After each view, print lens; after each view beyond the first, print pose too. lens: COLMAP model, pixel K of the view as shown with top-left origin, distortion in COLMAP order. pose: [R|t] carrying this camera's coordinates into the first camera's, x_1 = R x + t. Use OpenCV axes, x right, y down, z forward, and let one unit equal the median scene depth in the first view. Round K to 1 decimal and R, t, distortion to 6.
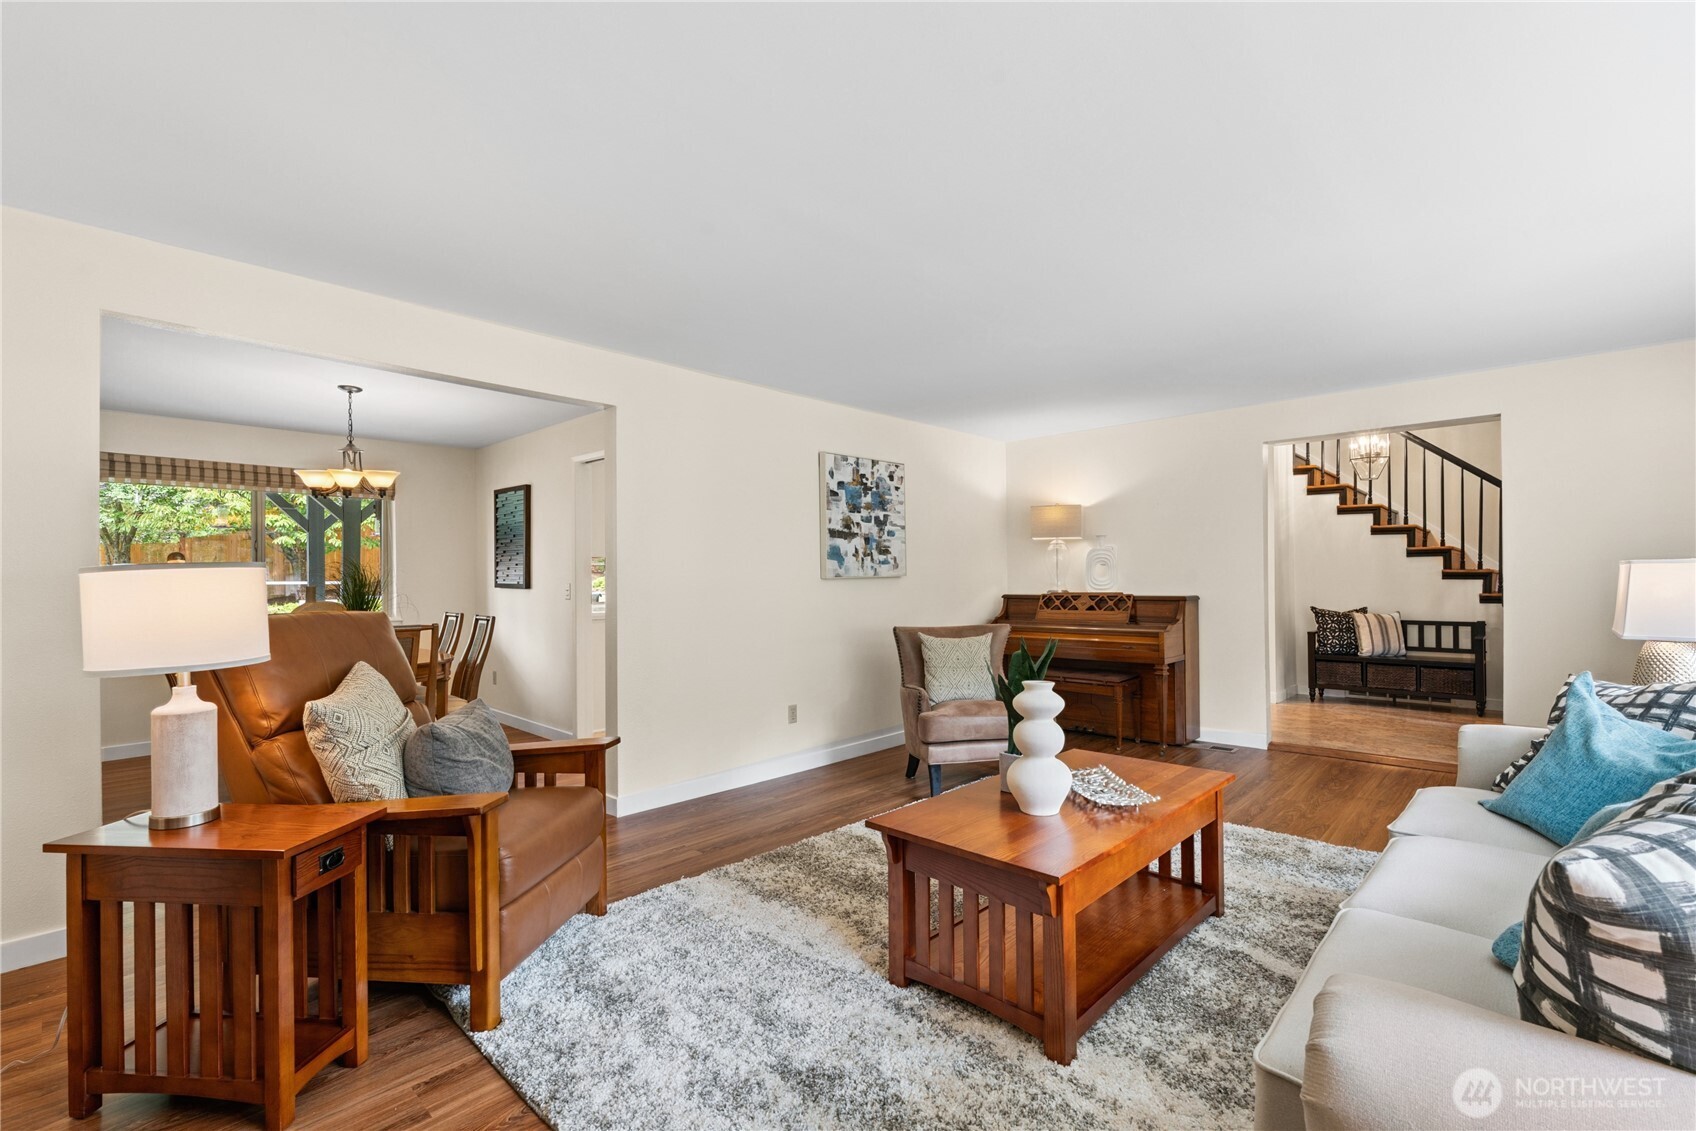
lens RADIAL K [[744.3, 0, 846.8], [0, 744.3, 574.1], [0, 0, 1]] dist [-0.015094, 0.002056]
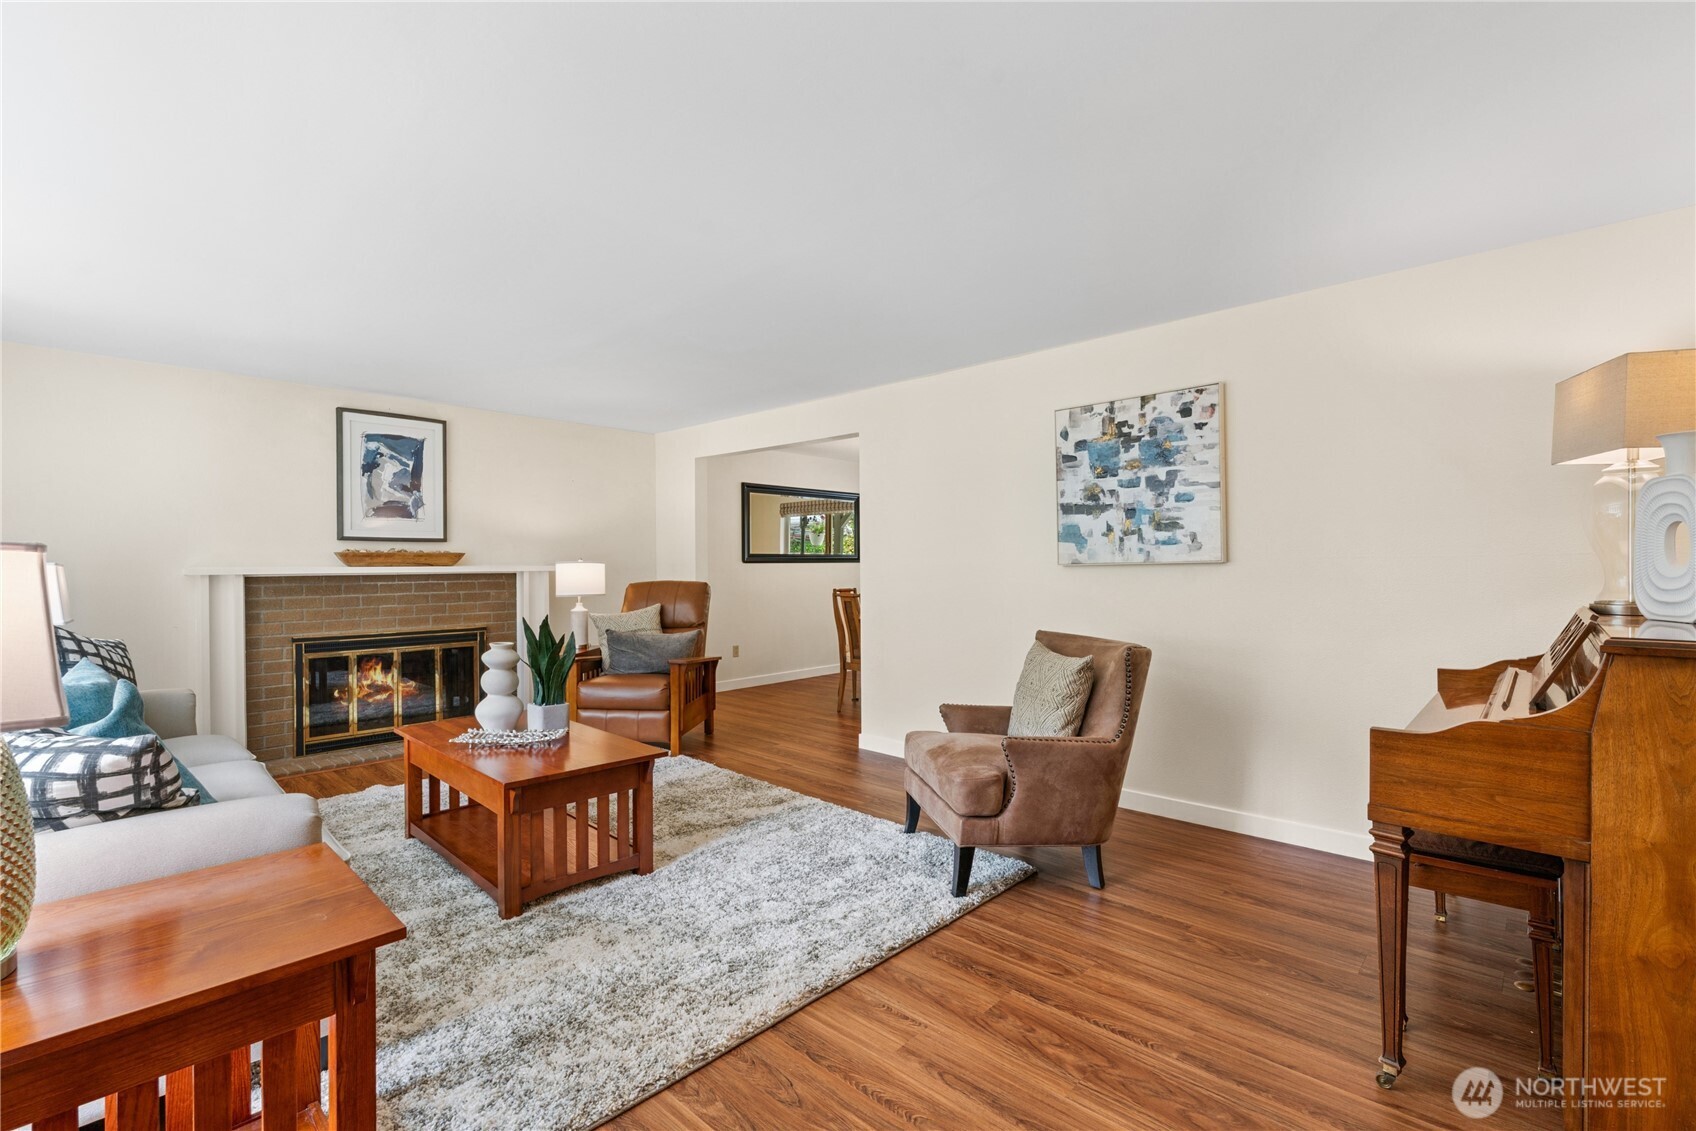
lens RADIAL K [[744.3, 0, 855.2], [0, 744.3, 571.3], [0, 0, 1]] dist [-0.015094, 0.002056]
pose [[0.010894, 0.012889, -0.999858, 0.726307], [0.008804, 0.999877, 0.012985, -0.000558], [0.999902, -0.008945, 0.010779, 0.716054]]
